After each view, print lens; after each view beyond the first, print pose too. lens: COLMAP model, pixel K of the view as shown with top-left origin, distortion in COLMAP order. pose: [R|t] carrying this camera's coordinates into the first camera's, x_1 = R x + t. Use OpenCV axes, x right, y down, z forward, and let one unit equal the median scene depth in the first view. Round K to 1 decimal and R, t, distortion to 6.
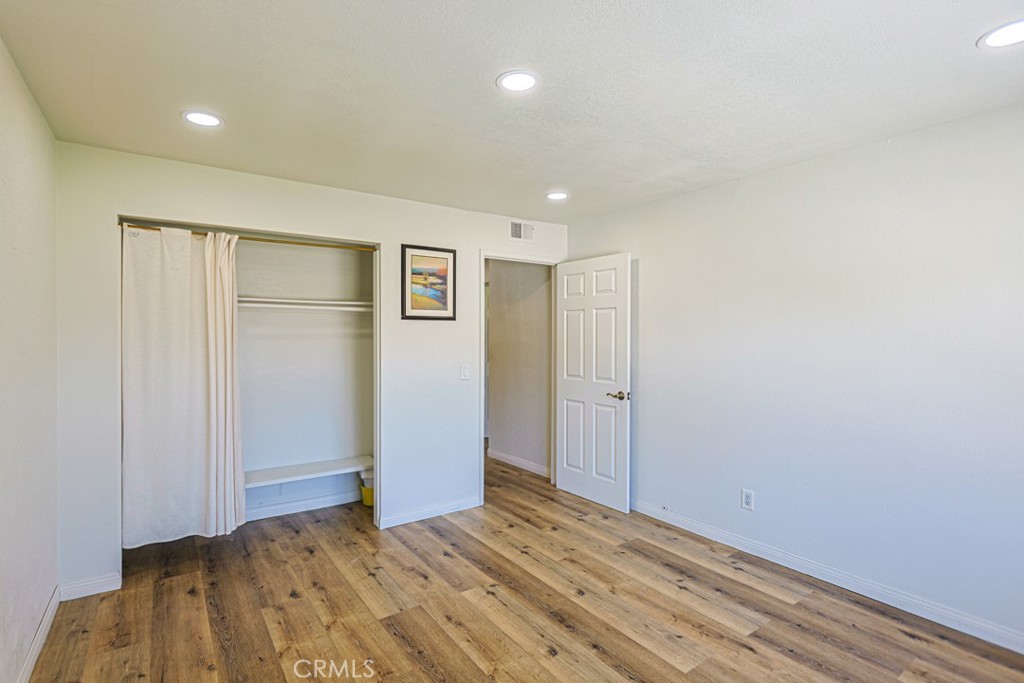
lens RADIAL K [[501.7, 0, 508.2], [0, 501.7, 345.5], [0, 0, 1]] dist [-0.002687, 0.001722]
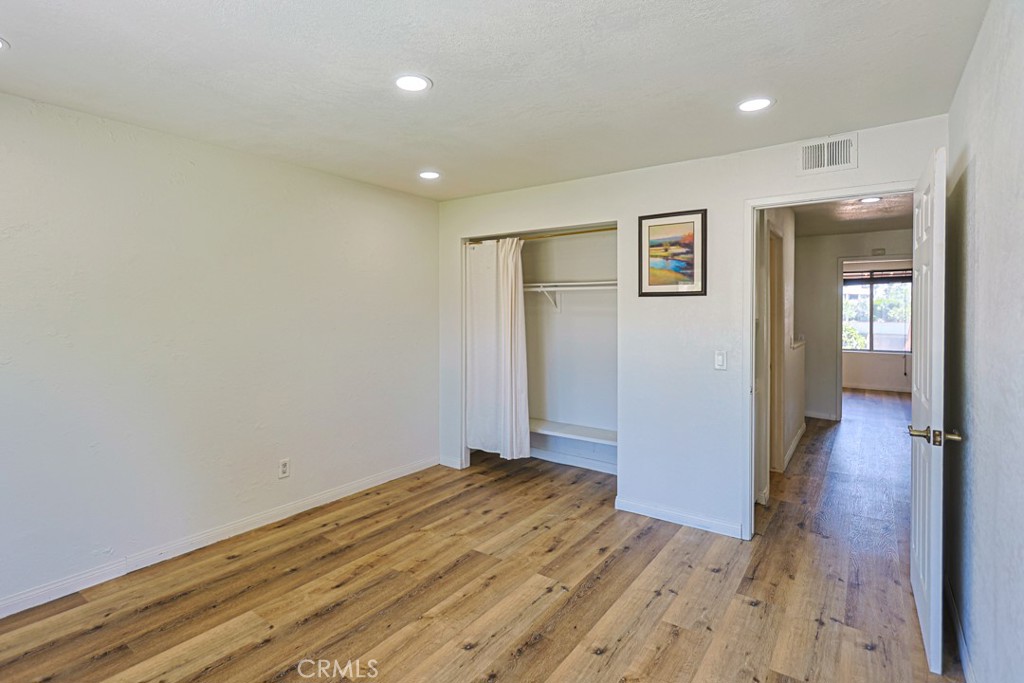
lens RADIAL K [[501.7, 0, 487.6], [0, 501.7, 322.9], [0, 0, 1]] dist [-0.002687, 0.001722]
pose [[0.308760, 0.022152, -0.950882, 0.640548], [-0.021941, 0.999629, 0.016164, -0.012551], [0.950887, 0.015873, 0.309131, 0.471369]]
